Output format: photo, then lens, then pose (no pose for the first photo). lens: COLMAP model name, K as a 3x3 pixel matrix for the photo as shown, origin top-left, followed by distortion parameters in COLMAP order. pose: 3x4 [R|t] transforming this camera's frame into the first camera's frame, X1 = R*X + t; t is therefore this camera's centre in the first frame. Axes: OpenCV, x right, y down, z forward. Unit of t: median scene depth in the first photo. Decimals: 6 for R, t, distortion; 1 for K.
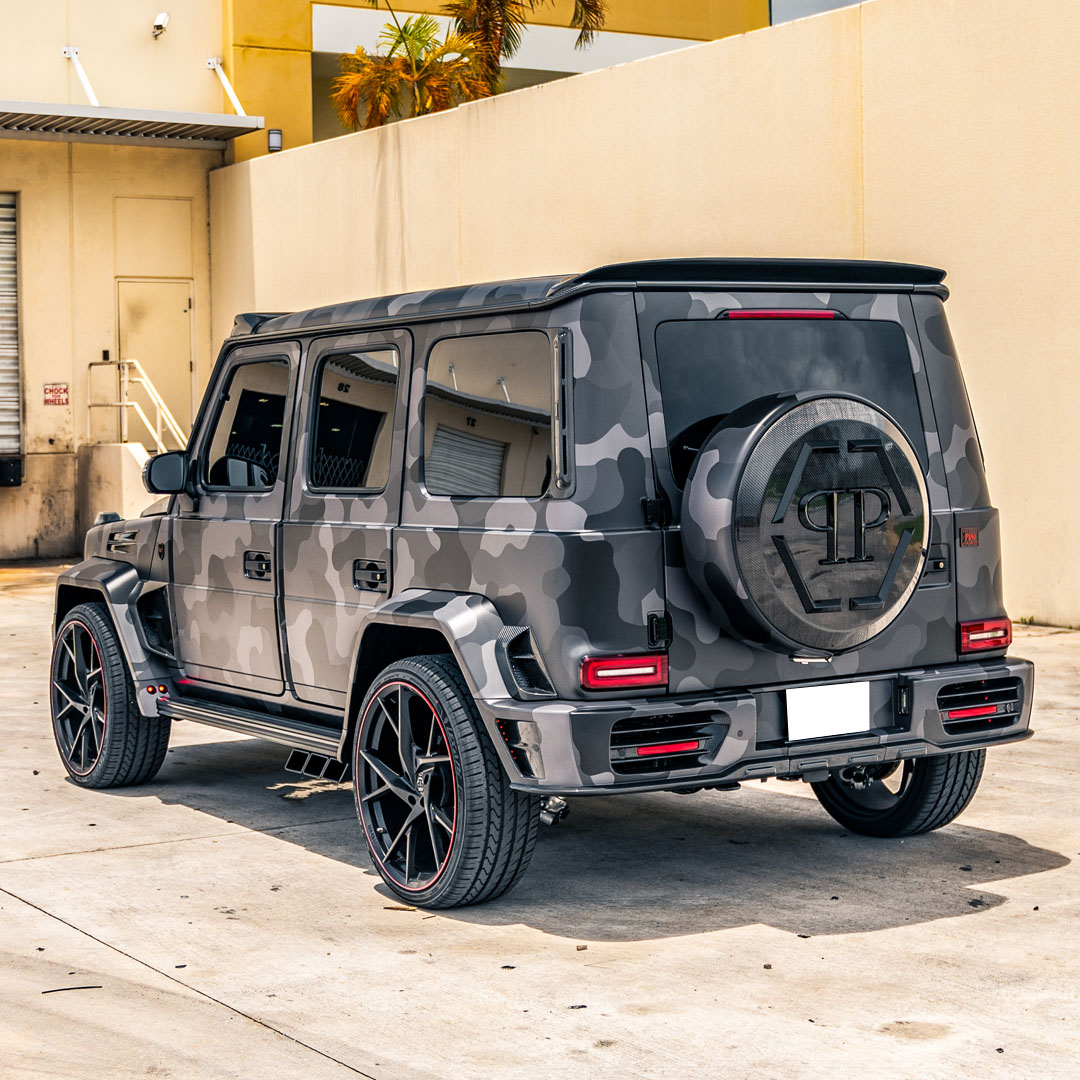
lens RADIAL K [[2253.5, 0, 539.7], [0, 2253.5, 437.7], [0, 0, 1]] dist [-0.018361, 0.161104]
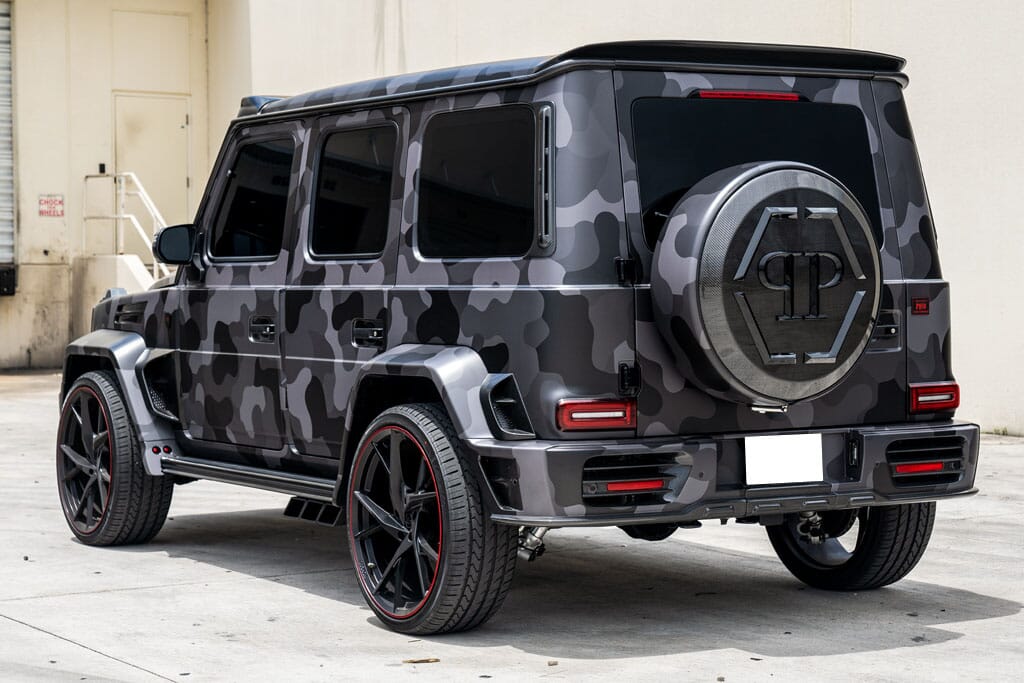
lens RADIAL K [[2254.8, 0, 535.6], [0, 2254.8, 324.0], [0, 0, 1]] dist [0.352796, -0.298716]
pose [[0.999807, 0.019618, 0.001181, 0.004862], [-0.019638, 0.999610, 0.019855, 0.033051], [-0.000791, -0.019874, 0.999802, -0.088235]]
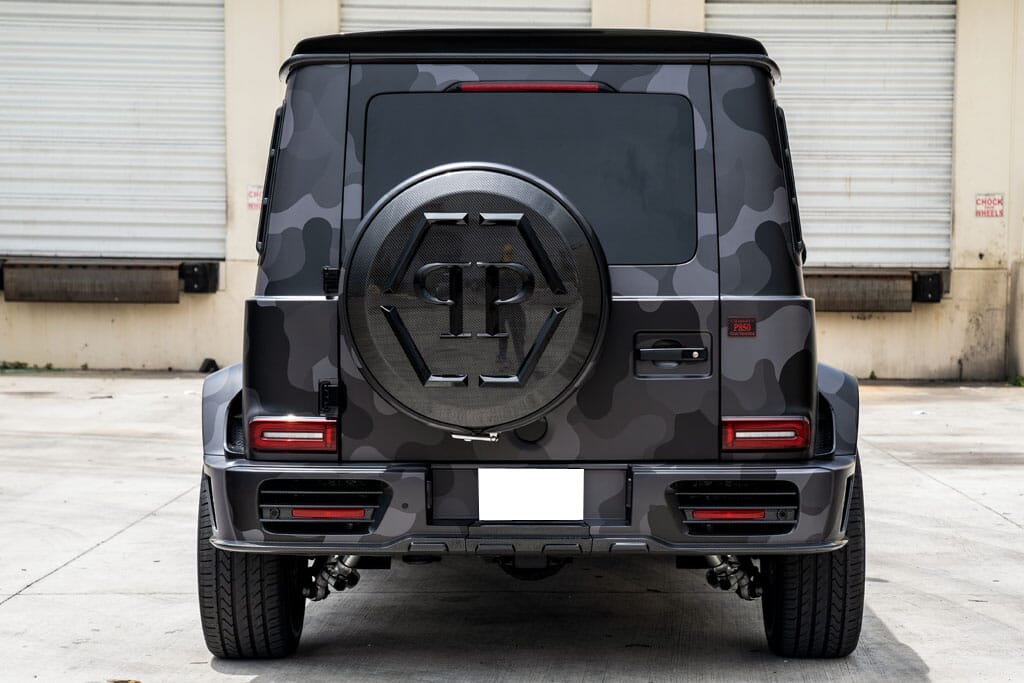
lens RADIAL K [[2485.1, 0, 550.8], [0, 2485.1, 341.4], [0, 0, 1]] dist [0.244383, 0.296397]
pose [[0.853405, 0.043204, -0.519455, 0.628348], [-0.028145, 0.998925, 0.036844, 0.013842], [0.520488, -0.016823, 0.853703, 0.079517]]
